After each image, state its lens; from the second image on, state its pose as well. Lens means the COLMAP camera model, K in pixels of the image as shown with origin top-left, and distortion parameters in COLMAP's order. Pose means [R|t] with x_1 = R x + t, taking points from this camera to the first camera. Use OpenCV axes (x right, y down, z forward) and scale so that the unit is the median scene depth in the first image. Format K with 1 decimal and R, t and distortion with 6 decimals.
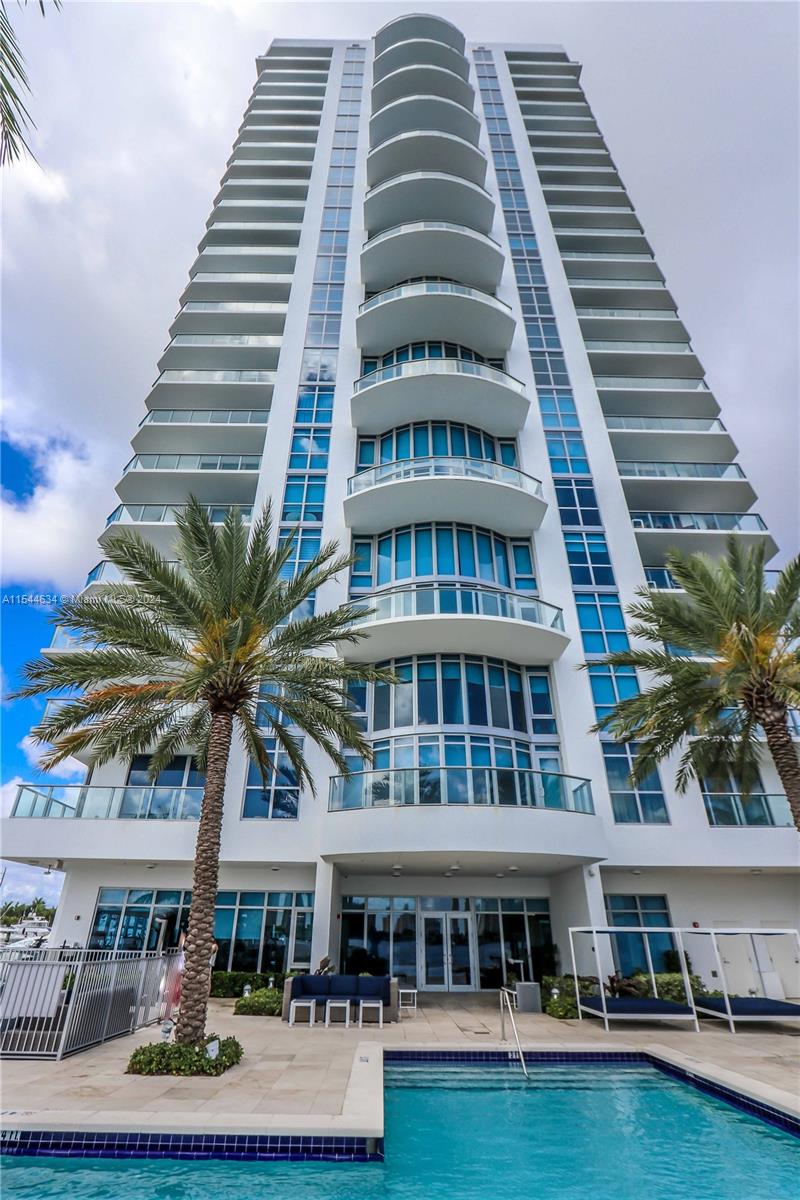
lens RADIAL K [[572.0, 0, 400.0], [0, 572.0, 600.0], [0, 0, 1]] dist [-0.017495, 0.001146]
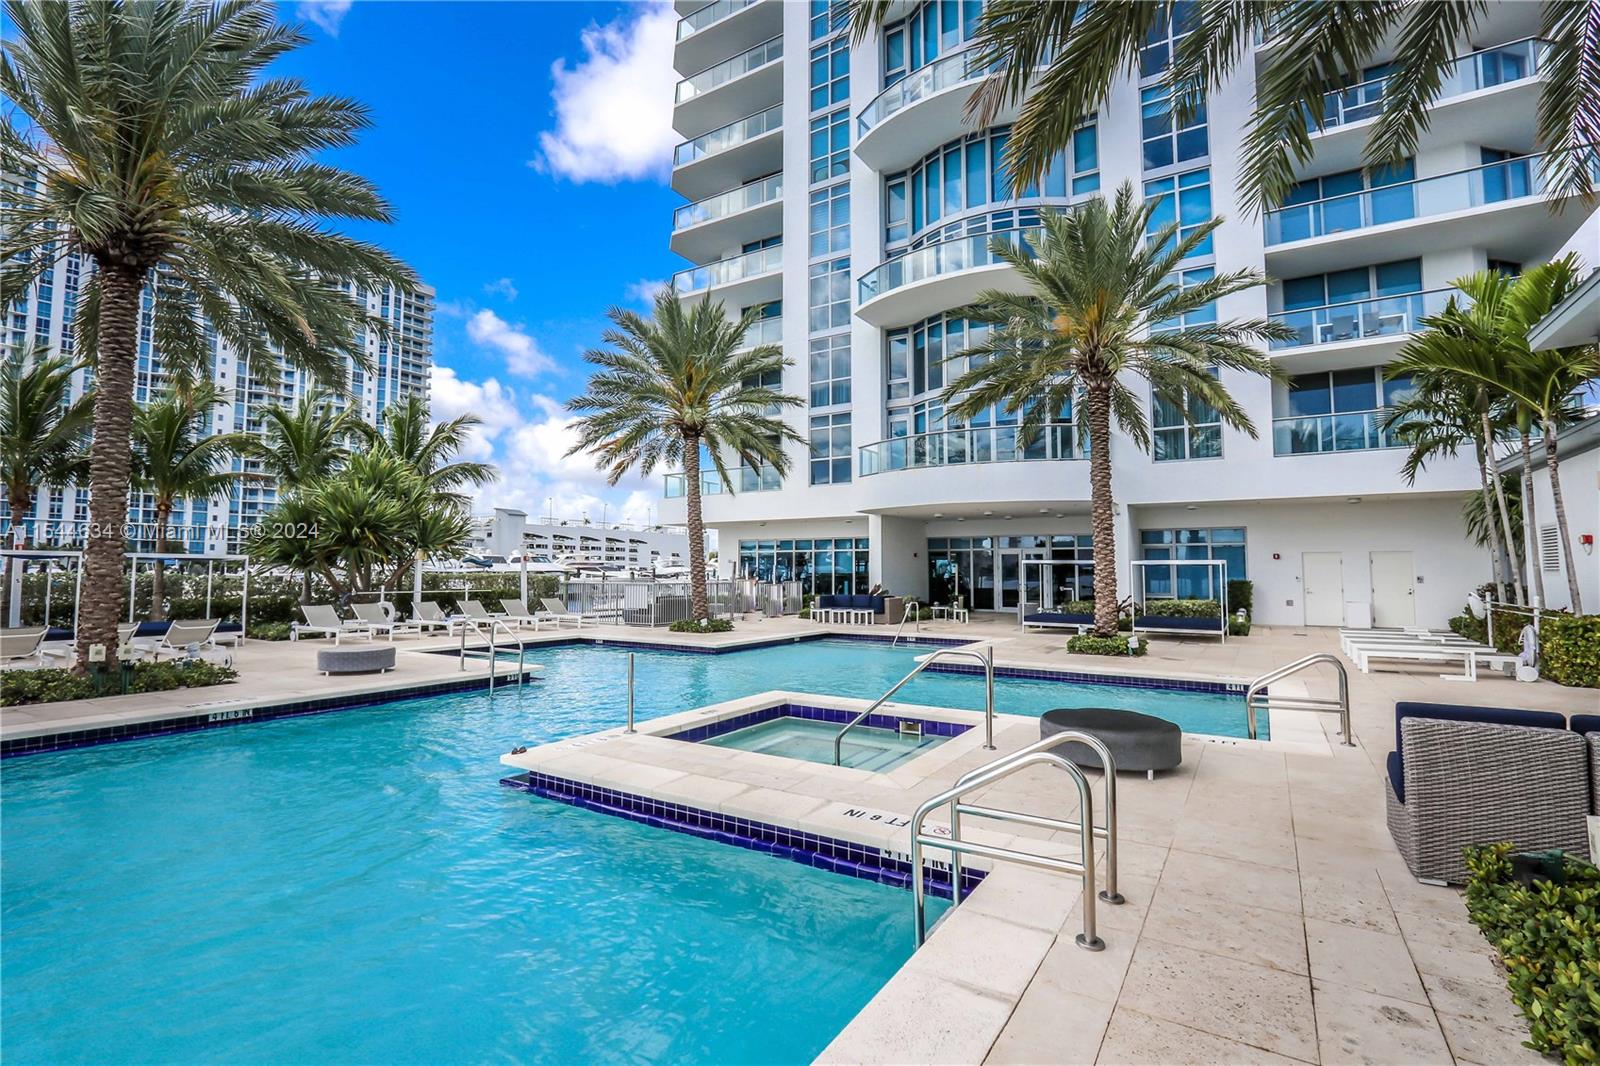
lens RADIAL K [[739.3, 0, 800.0], [0, 739.3, 533.0], [0, 0, 1]] dist [-0.020019, 0.000086]
pose [[0.840038, -0.039718, -0.541072, 0.523916], [0.282013, 0.883955, 0.372950, -0.115991], [0.463470, -0.465881, 0.753757, -0.226912]]
